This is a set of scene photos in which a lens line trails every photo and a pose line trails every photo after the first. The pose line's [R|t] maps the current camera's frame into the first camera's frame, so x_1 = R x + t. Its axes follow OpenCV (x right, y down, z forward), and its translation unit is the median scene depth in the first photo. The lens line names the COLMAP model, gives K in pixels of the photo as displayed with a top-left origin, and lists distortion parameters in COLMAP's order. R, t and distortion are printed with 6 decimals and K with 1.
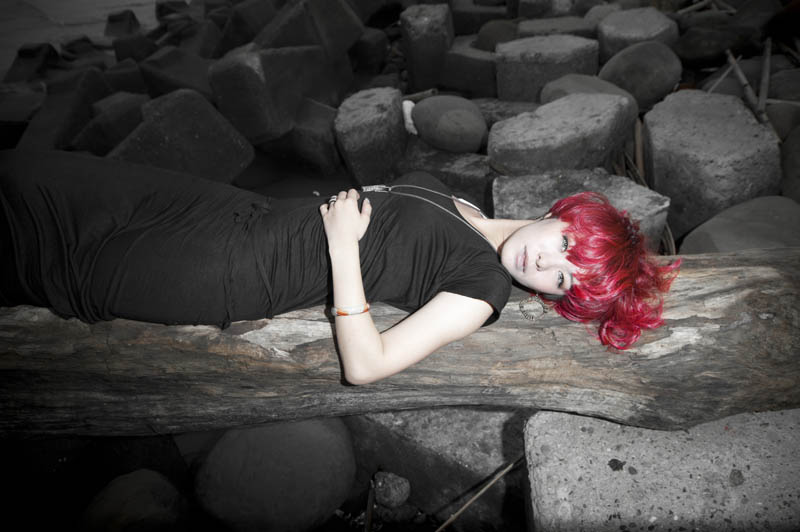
lens RADIAL K [[525.7, 0, 399.2], [0, 525.7, 265.7], [0, 0, 1]] dist [-0.003406, -0.004880]
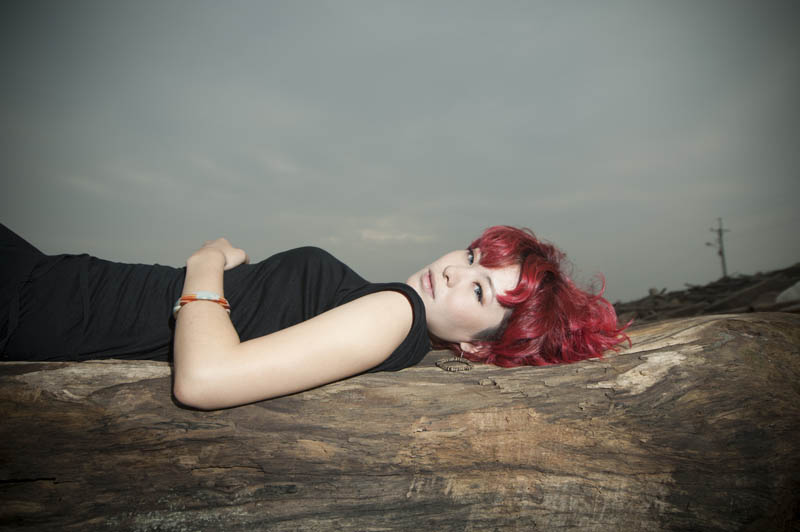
lens RADIAL K [[525.7, 0, 402.7], [0, 525.7, 266.9], [0, 0, 1]] dist [-0.003406, -0.004880]
pose [[0.992866, -0.002731, 0.119200, 0.087548], [0.090618, 0.667012, -0.739515, 0.542569], [-0.077489, 0.745042, 0.662502, 0.427995]]
